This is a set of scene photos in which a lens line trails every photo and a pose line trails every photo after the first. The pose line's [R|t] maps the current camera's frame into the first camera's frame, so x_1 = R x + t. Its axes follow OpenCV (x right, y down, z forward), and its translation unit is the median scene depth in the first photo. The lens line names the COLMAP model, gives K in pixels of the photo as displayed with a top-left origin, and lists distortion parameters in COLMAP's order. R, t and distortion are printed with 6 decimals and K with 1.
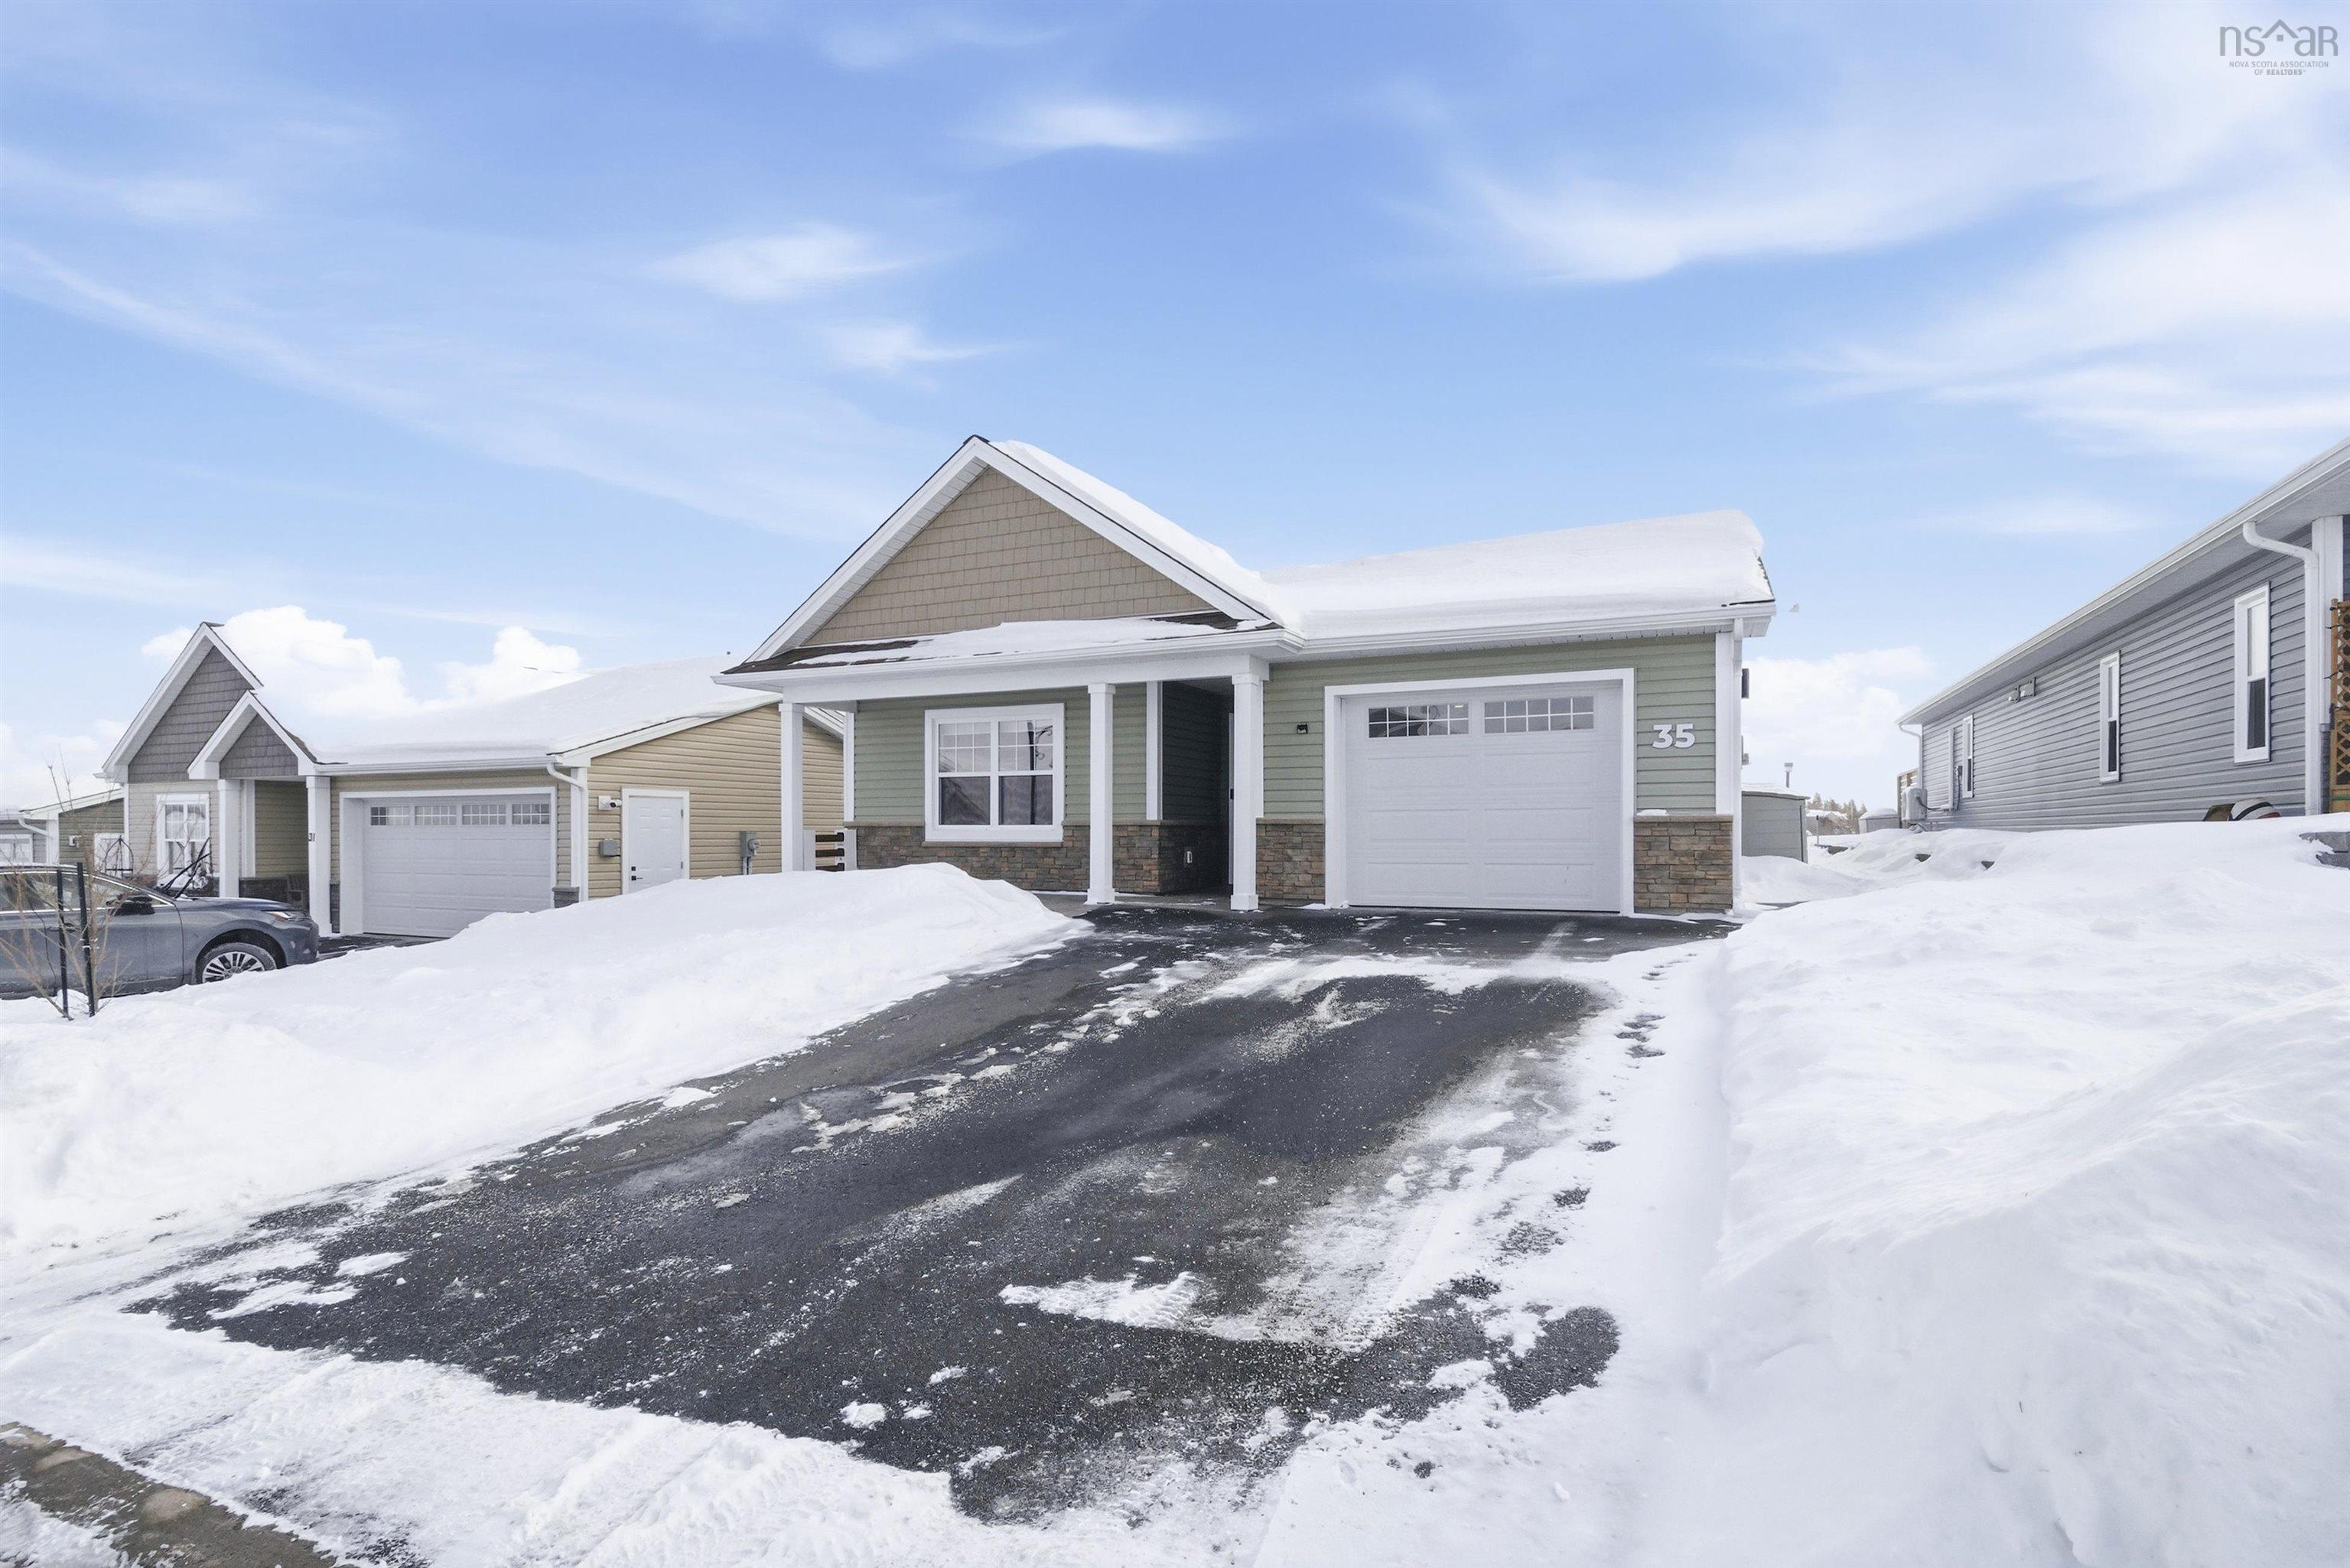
lens RADIAL K [[1116.7, 0, 1175.8], [0, 1116.7, 835.0], [0, 0, 1]] dist [-0.014925, -0.000903]
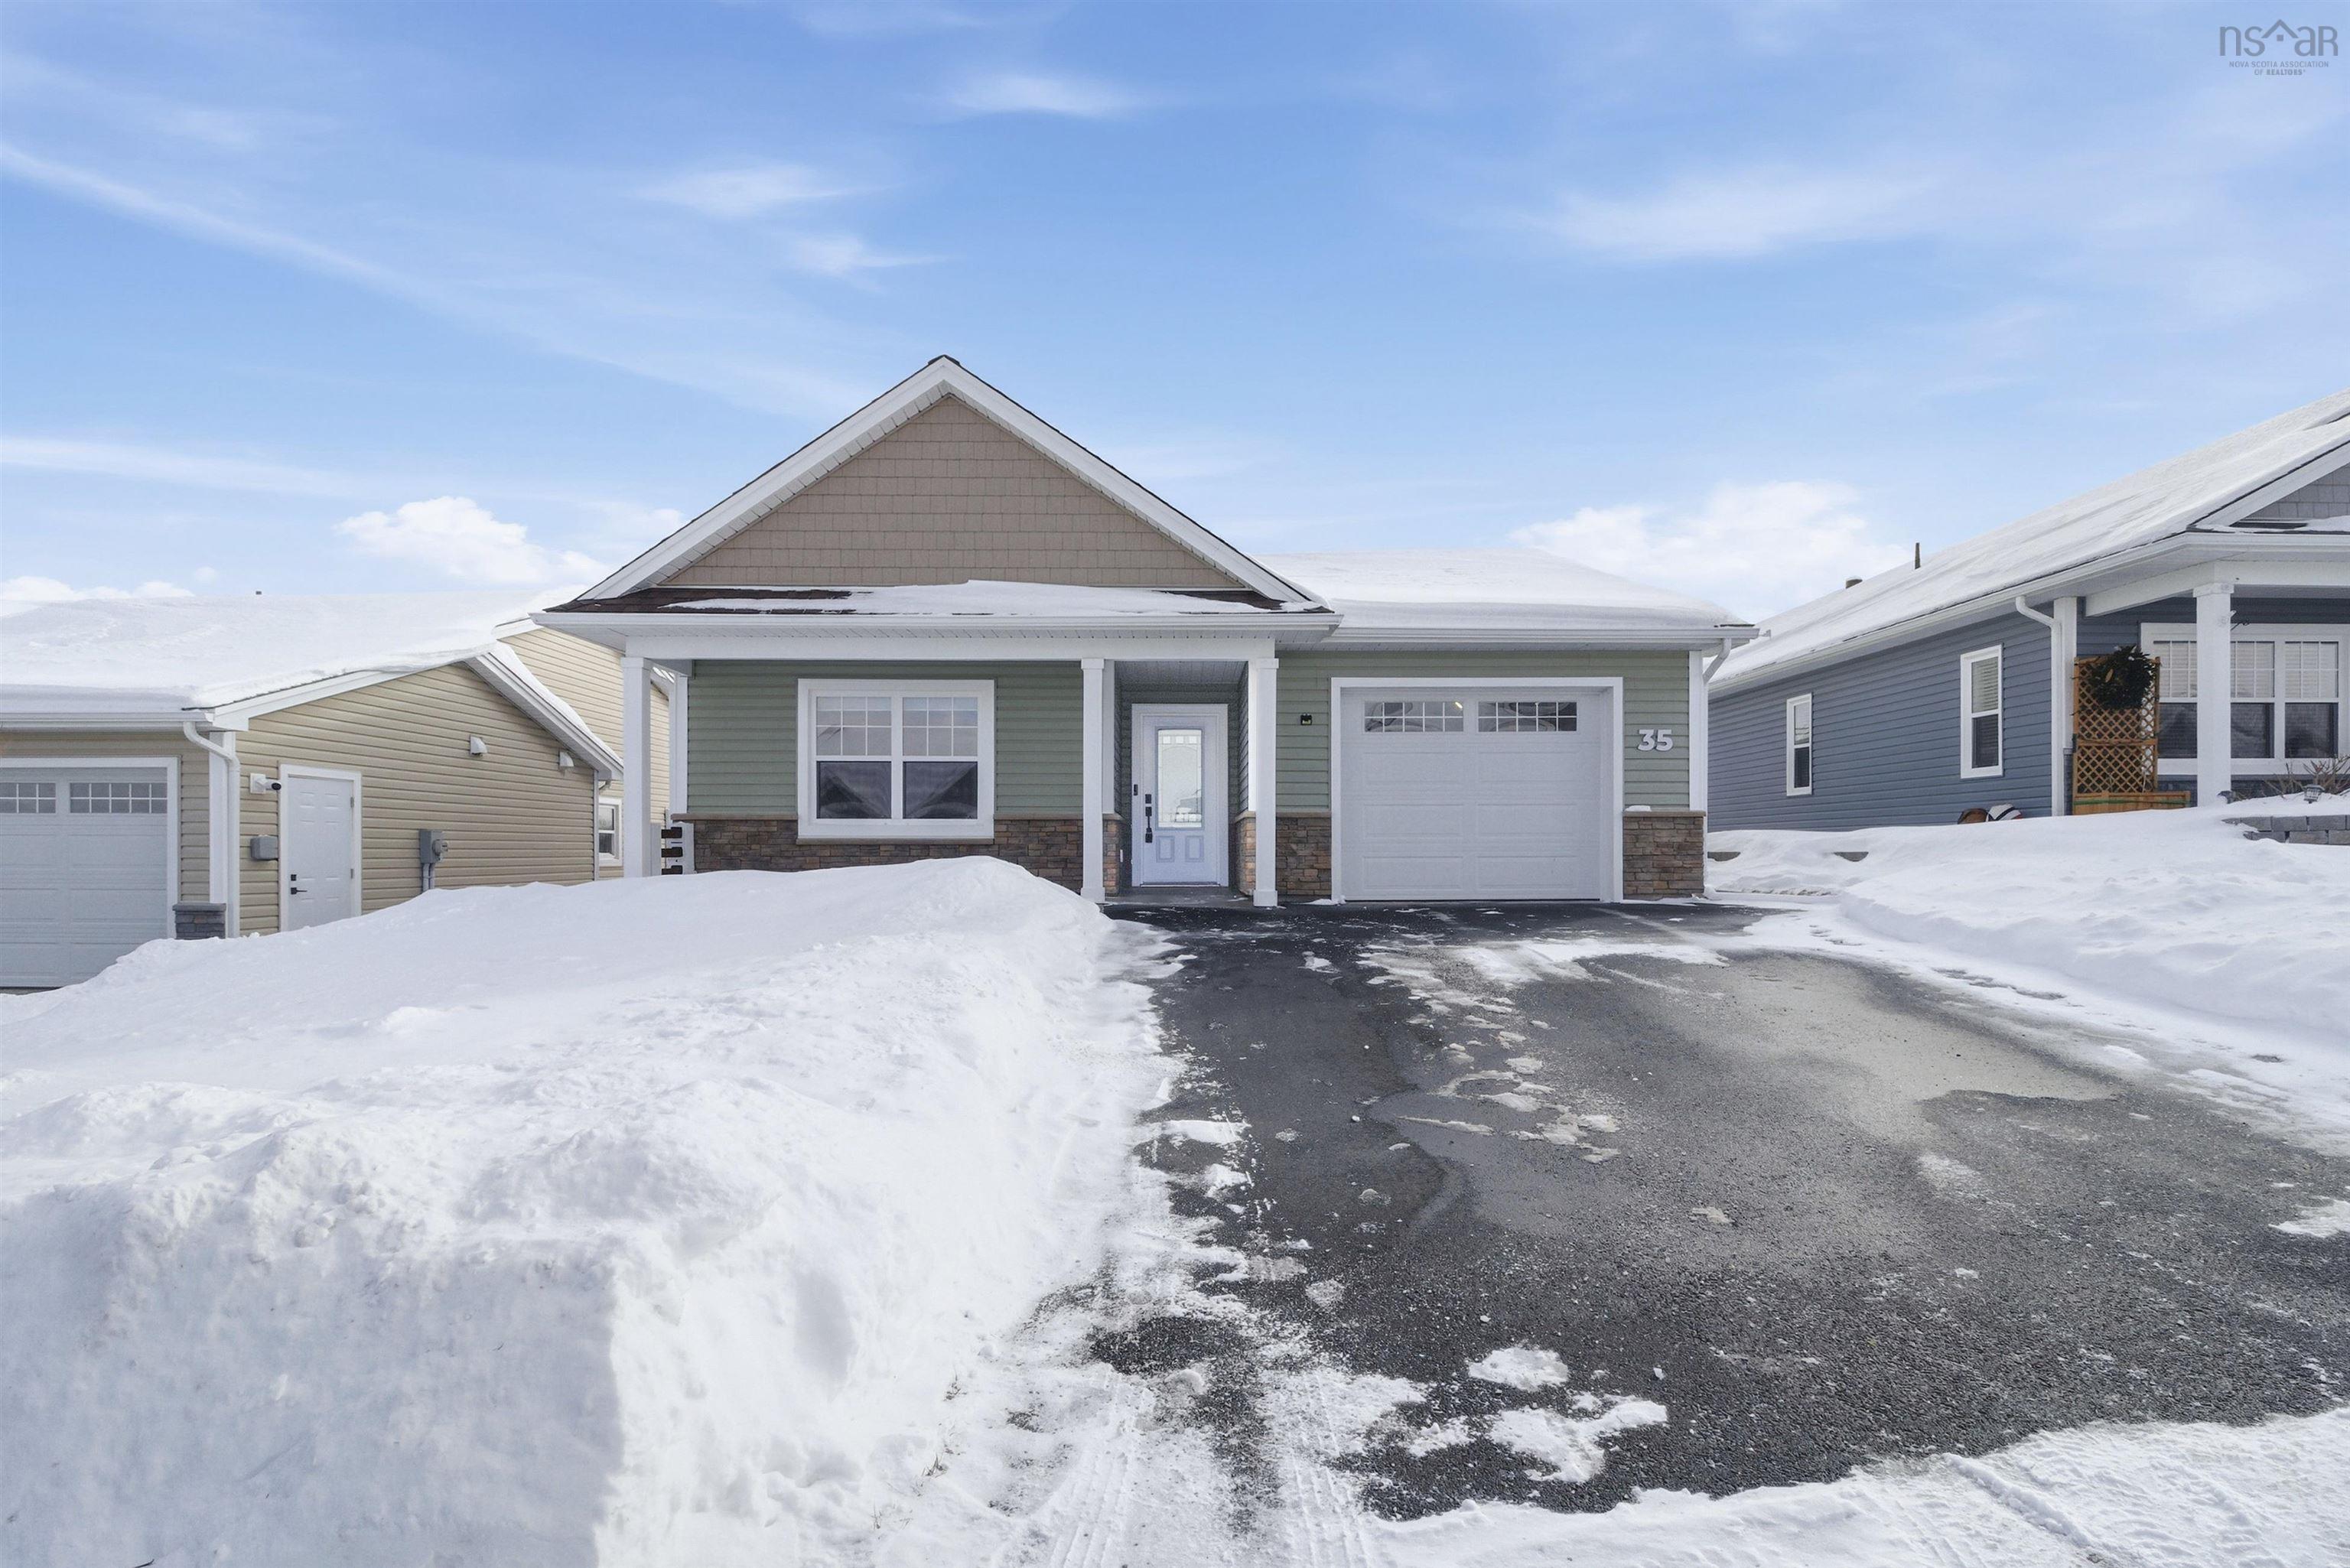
lens RADIAL K [[1137.7, 0, 1178.1], [0, 1137.7, 855.7], [0, 0, 1]] dist [-0.003995, -0.000689]
pose [[0.904314, -0.000998, 0.426866, -0.404091], [0.000516, 0.999999, 0.001246, 0.021807], [-0.426867, -0.000907, 0.904314, 0.148095]]
